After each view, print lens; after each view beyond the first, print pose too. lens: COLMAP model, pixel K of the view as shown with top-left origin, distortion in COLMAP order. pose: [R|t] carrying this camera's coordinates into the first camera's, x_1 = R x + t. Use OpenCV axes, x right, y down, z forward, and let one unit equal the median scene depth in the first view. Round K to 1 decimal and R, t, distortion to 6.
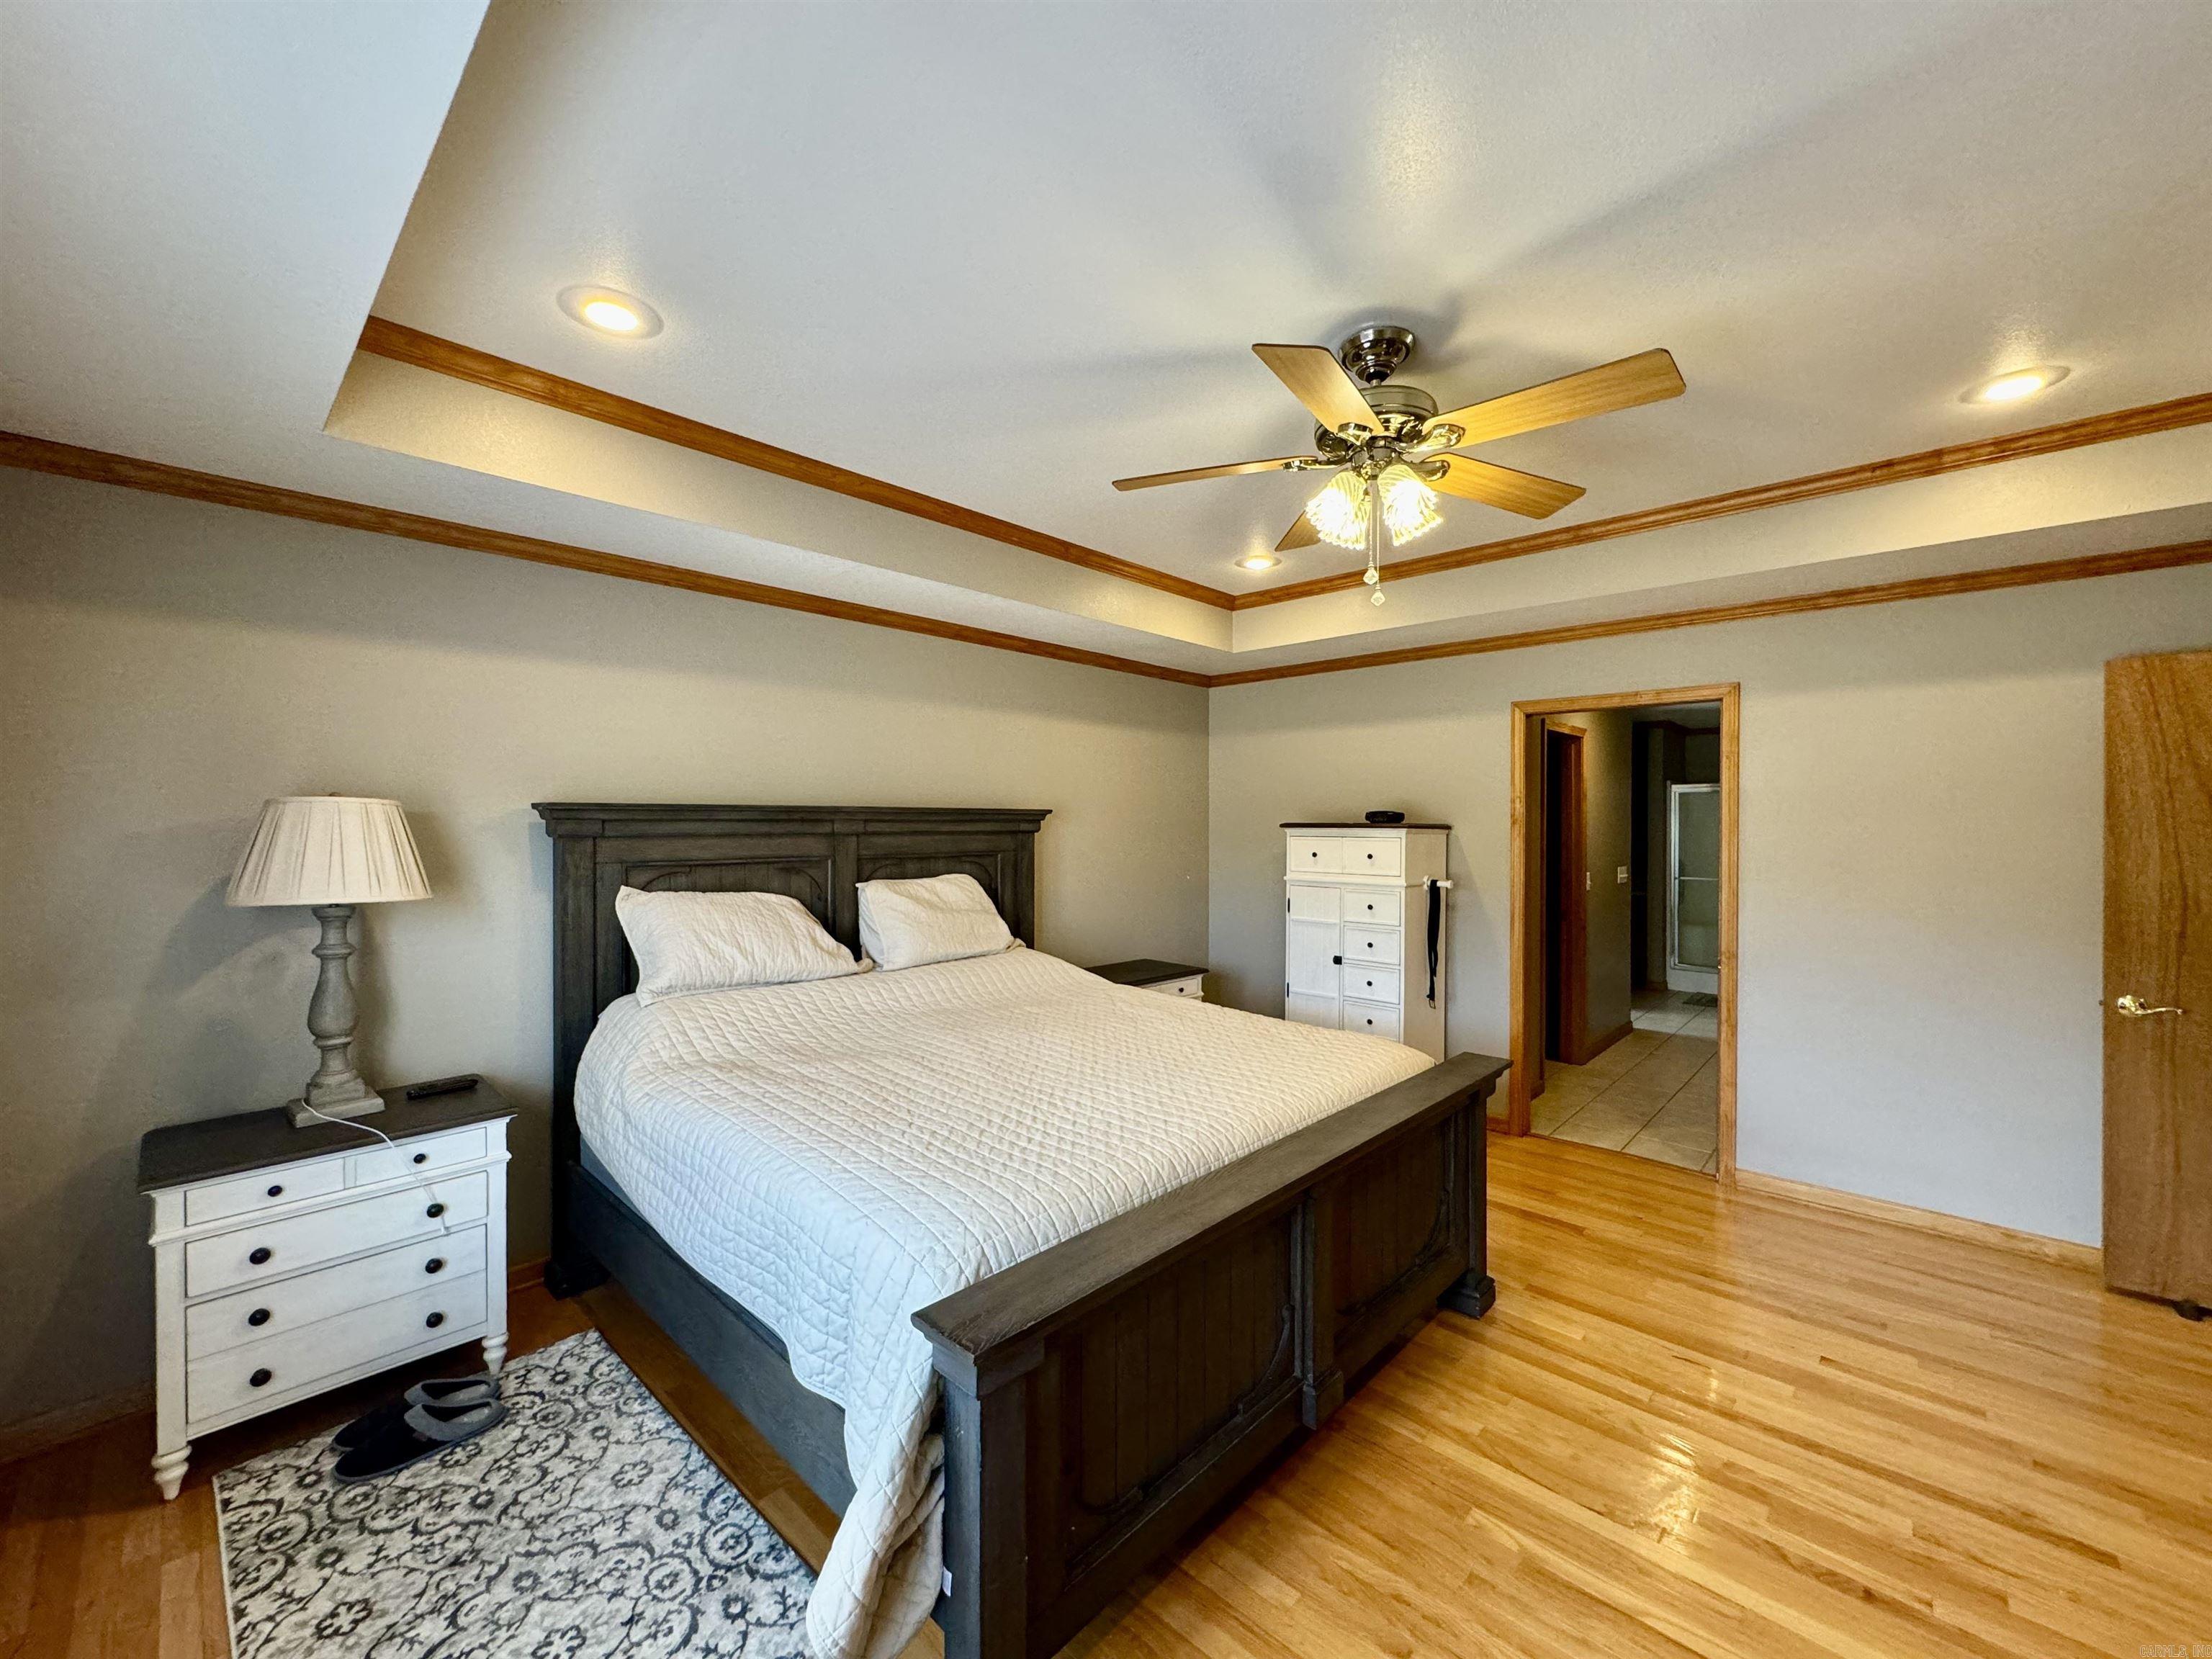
lens RADIAL K [[879.2, 0, 1104.0], [0, 879.2, 825.1], [0, 0, 1]] dist [-0.001977, -0.000047]
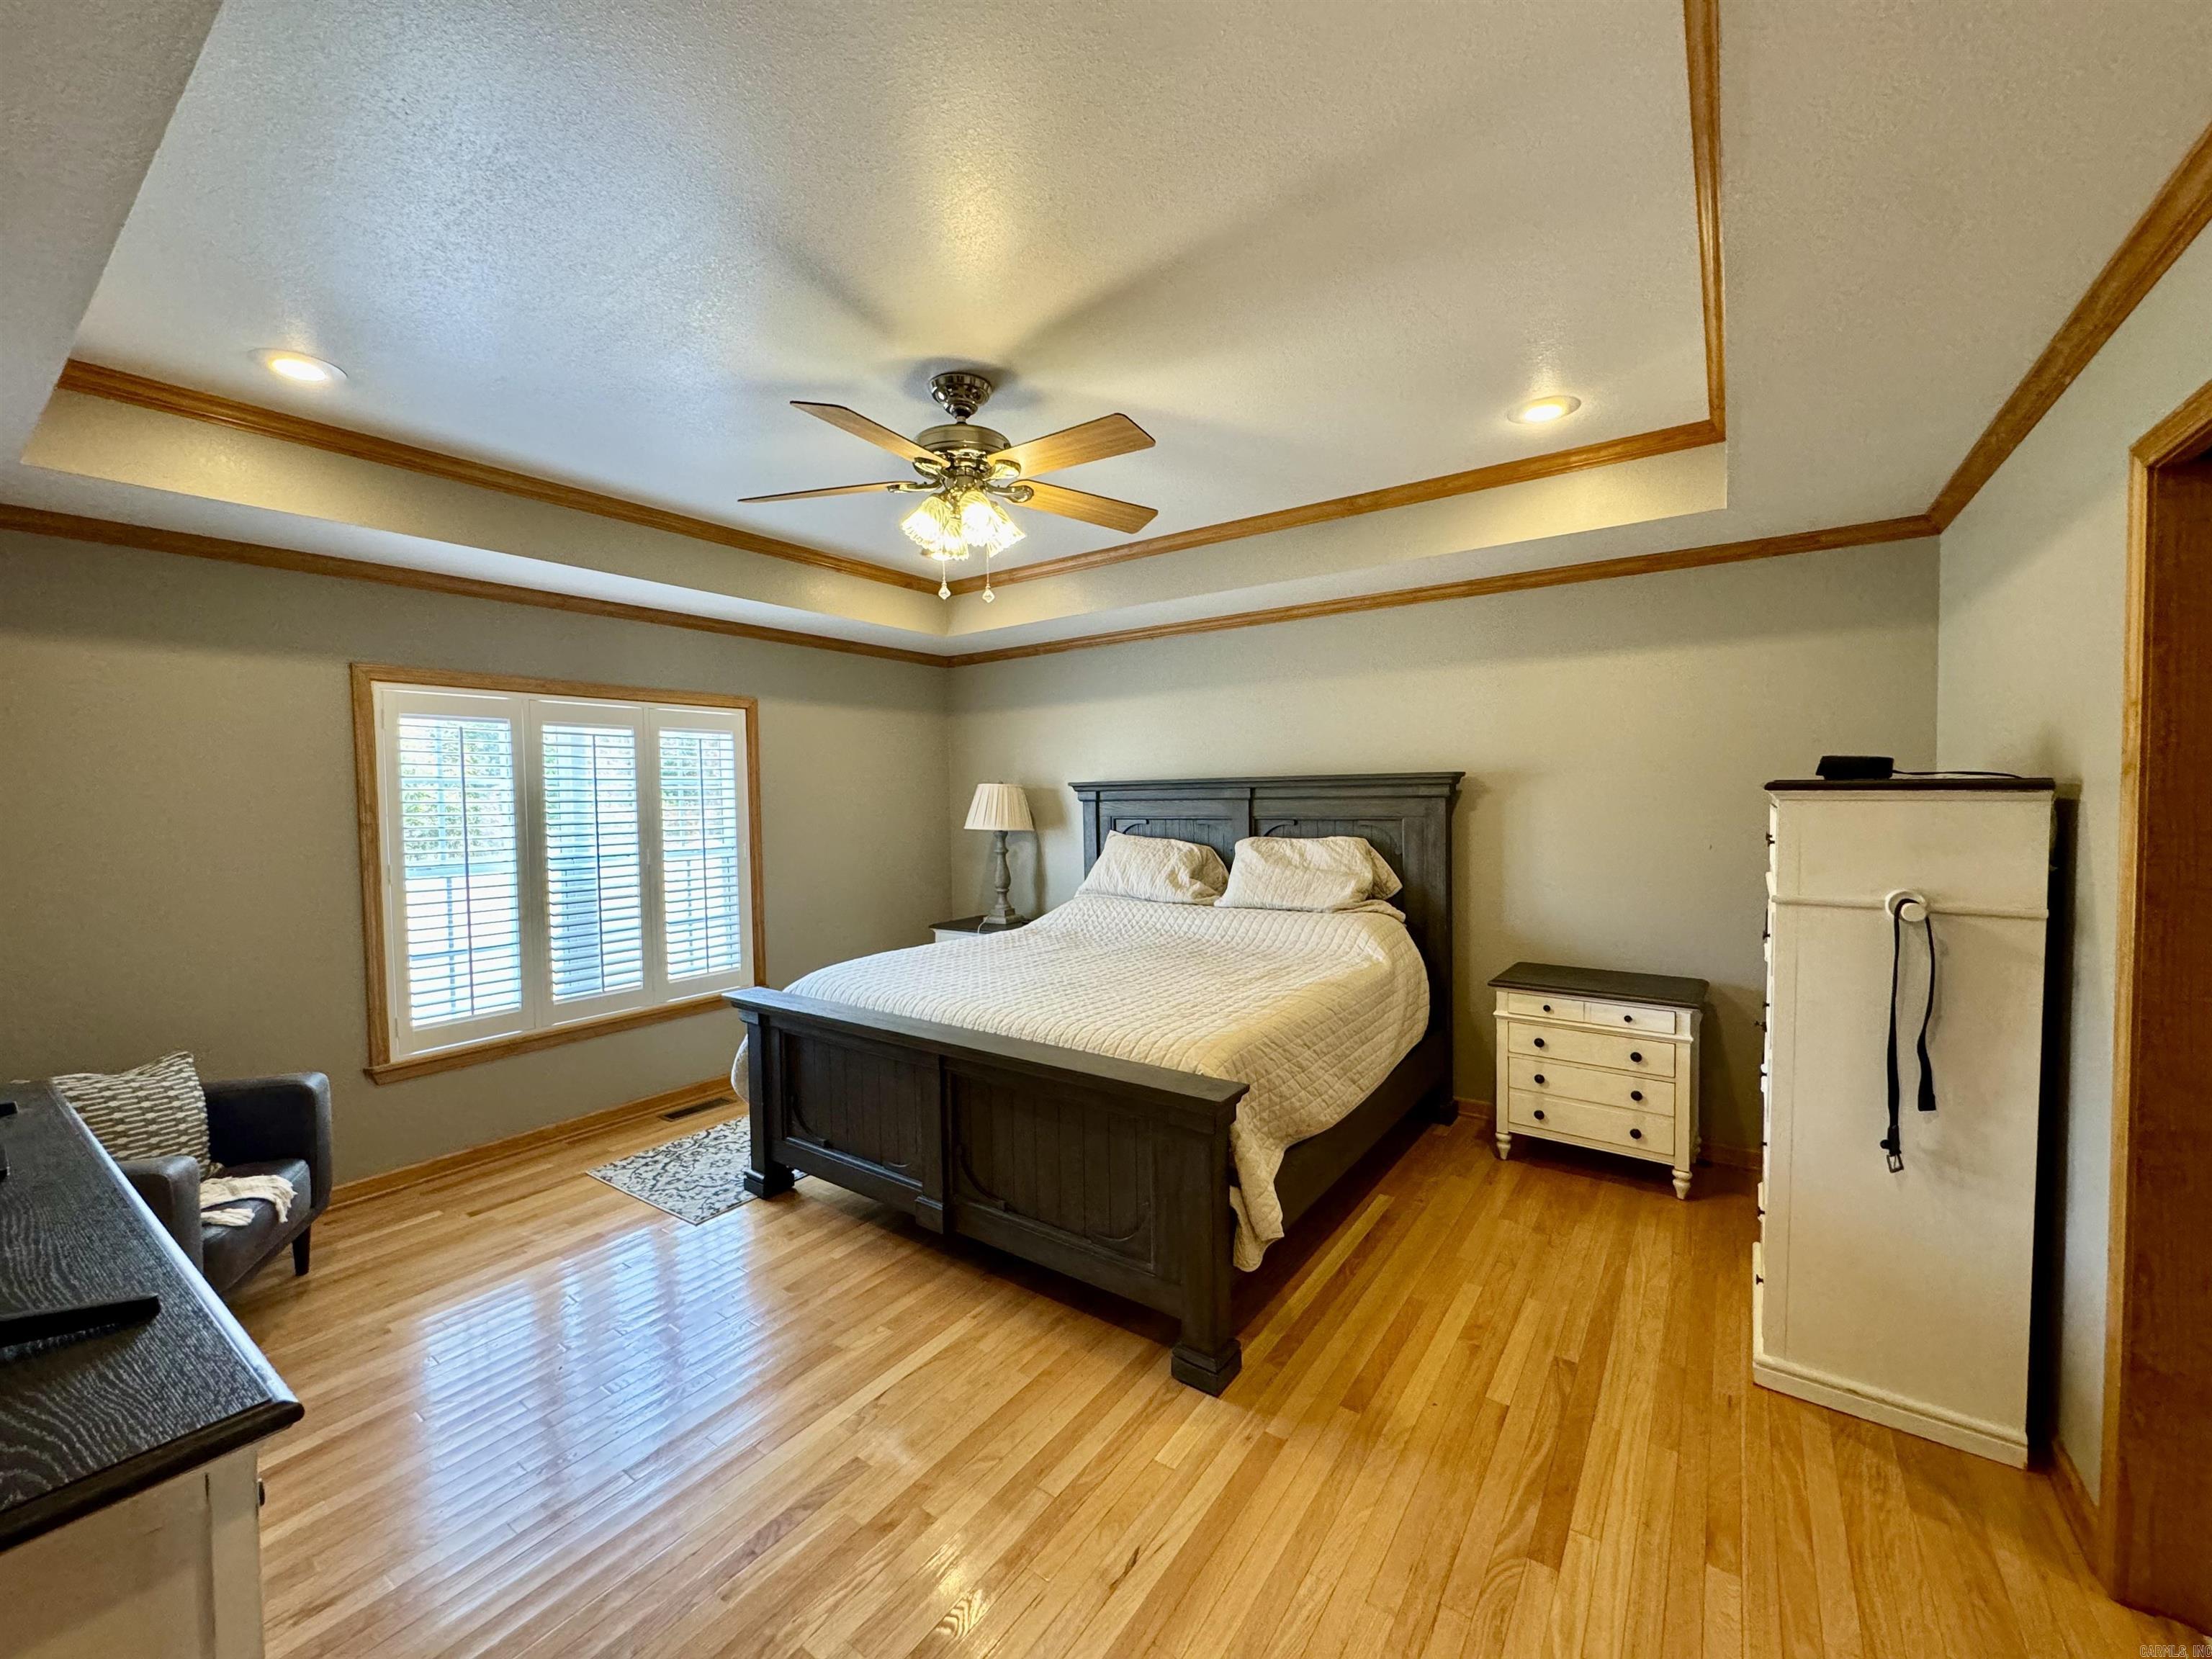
lens RADIAL K [[879.2, 0, 1104.0], [0, 879.2, 825.1], [0, 0, 1]] dist [-0.001977, -0.000047]
pose [[0.141893, 0.031448, -0.989382, 1.057588], [0.012707, 0.999355, 0.033587, 0.002604], [0.989800, -0.017338, 0.141402, 0.705843]]
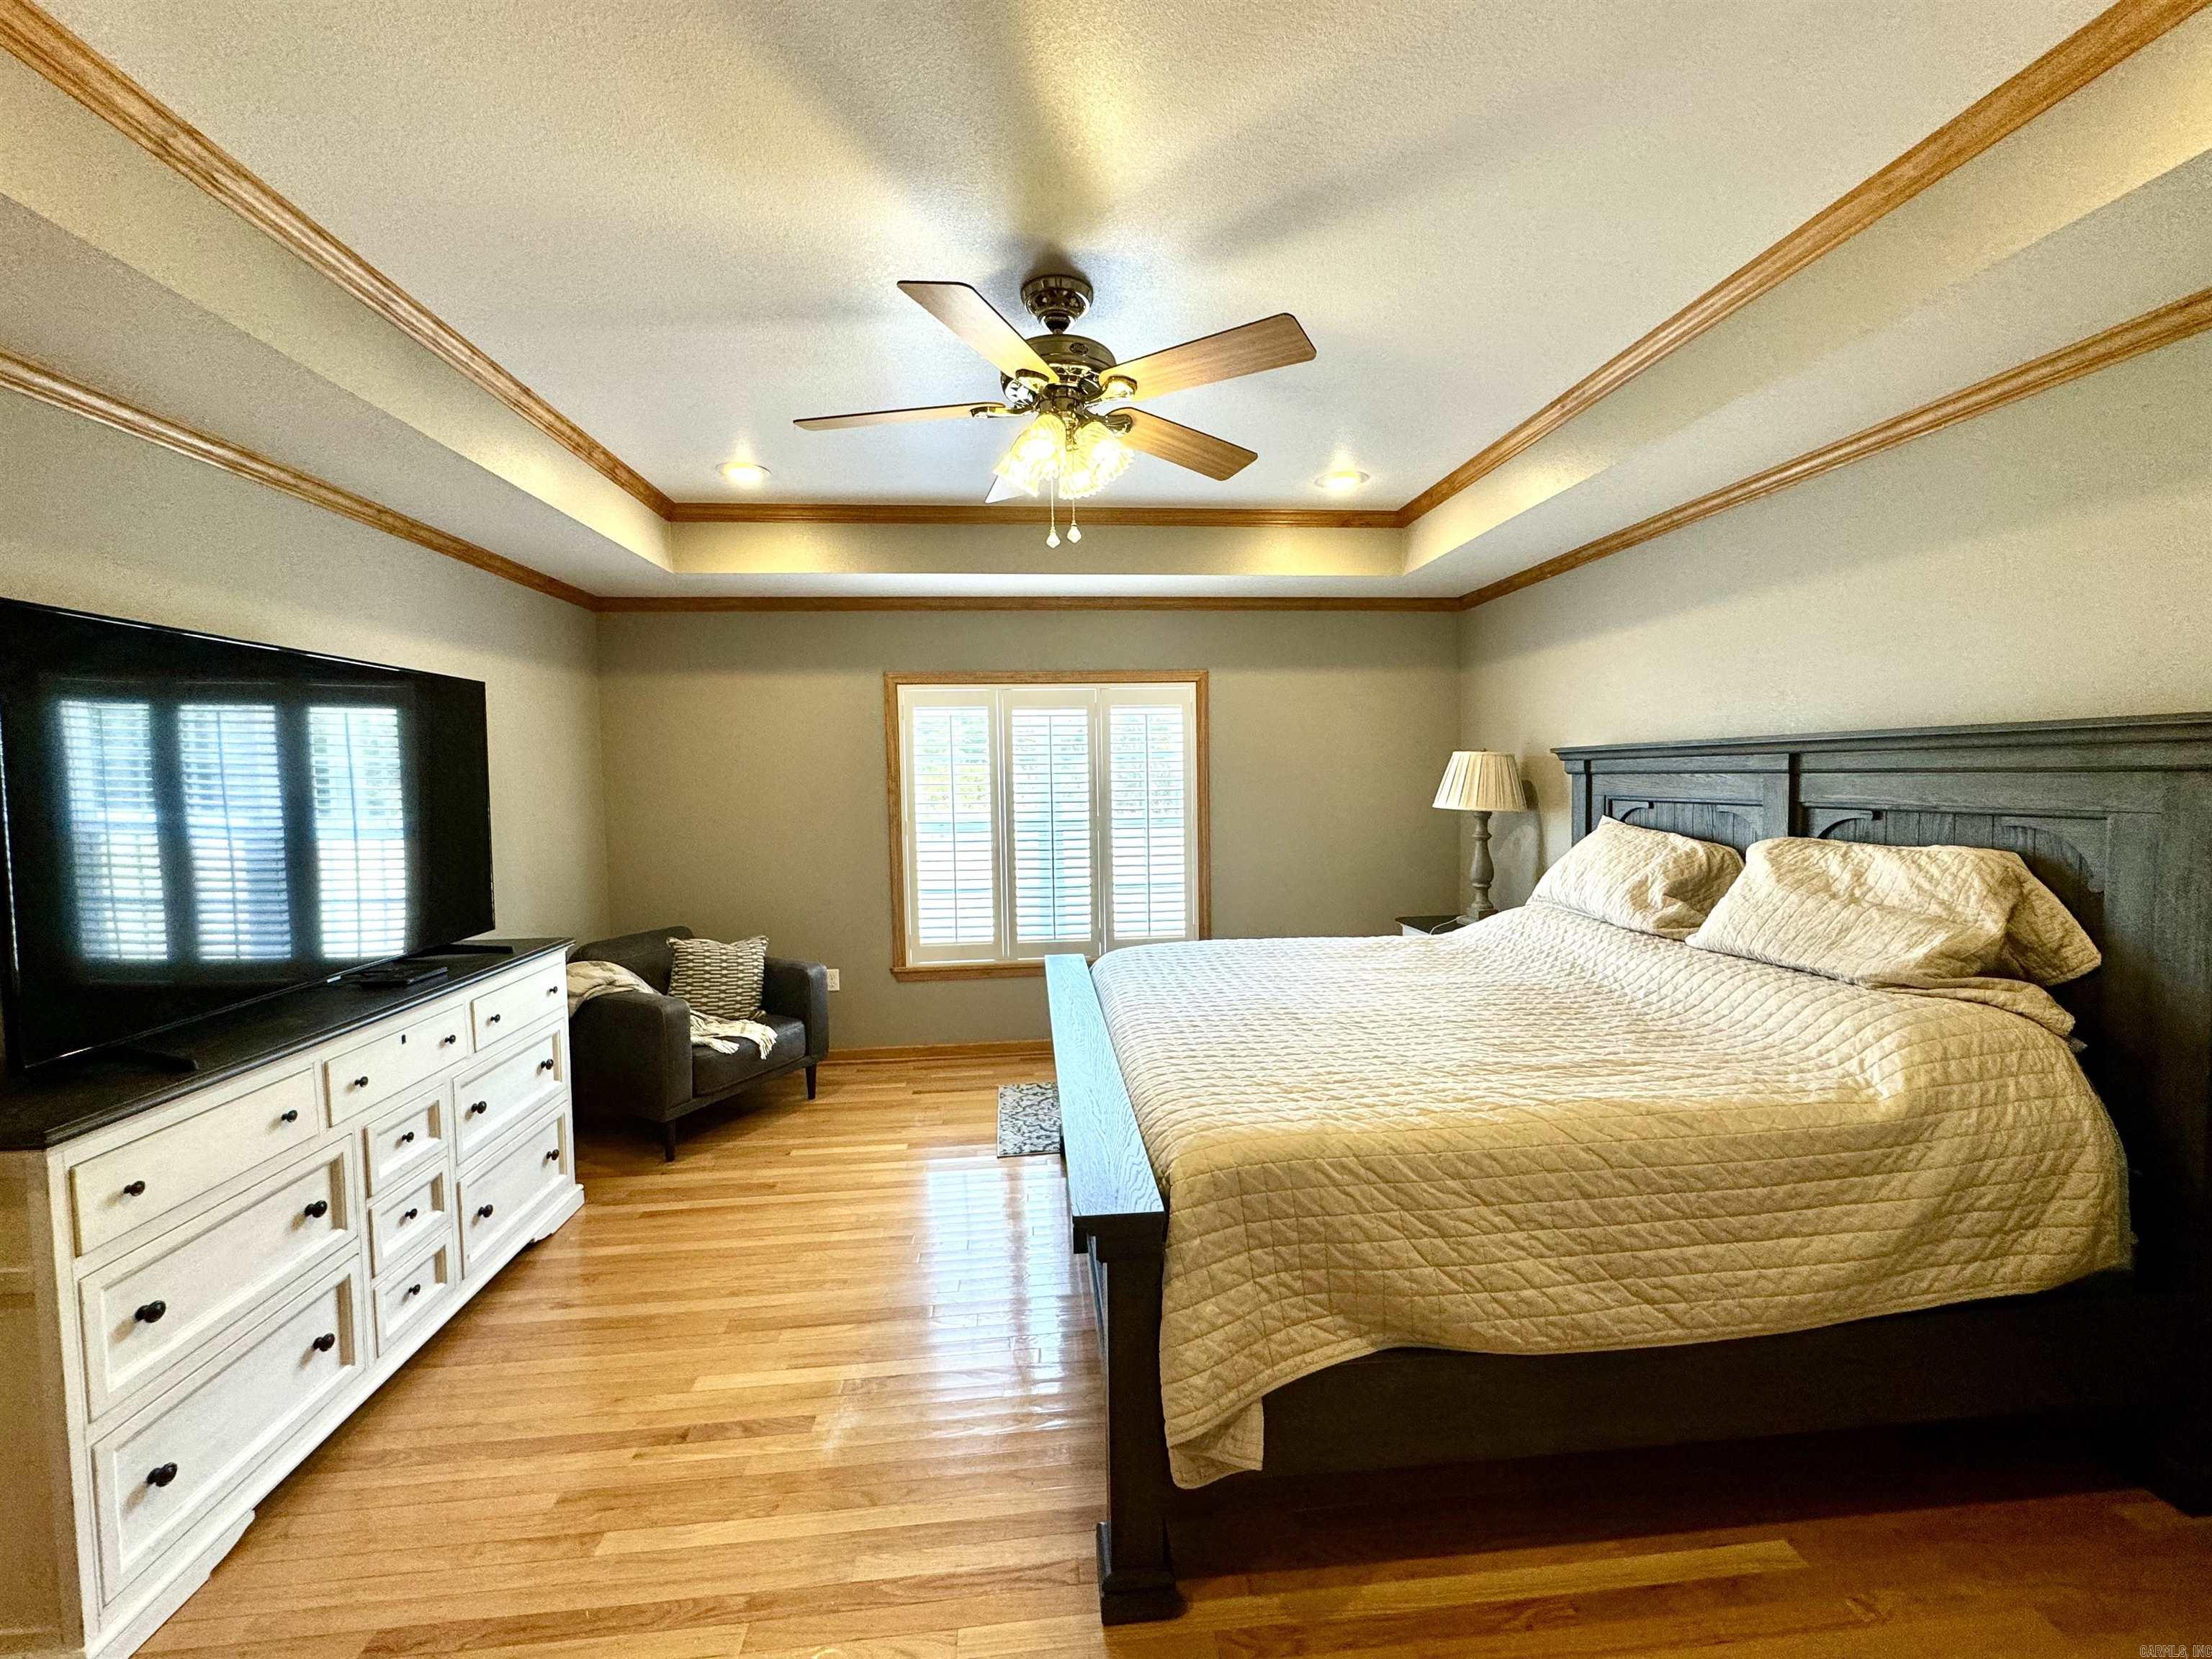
lens RADIAL K [[879.2, 0, 1104.0], [0, 879.2, 825.1], [0, 0, 1]] dist [-0.001977, -0.000047]
pose [[-0.657288, 0.052745, -0.751791, 0.741559], [0.013972, 0.998229, 0.057819, 0.003961], [0.753510, 0.027500, -0.656861, 1.197950]]
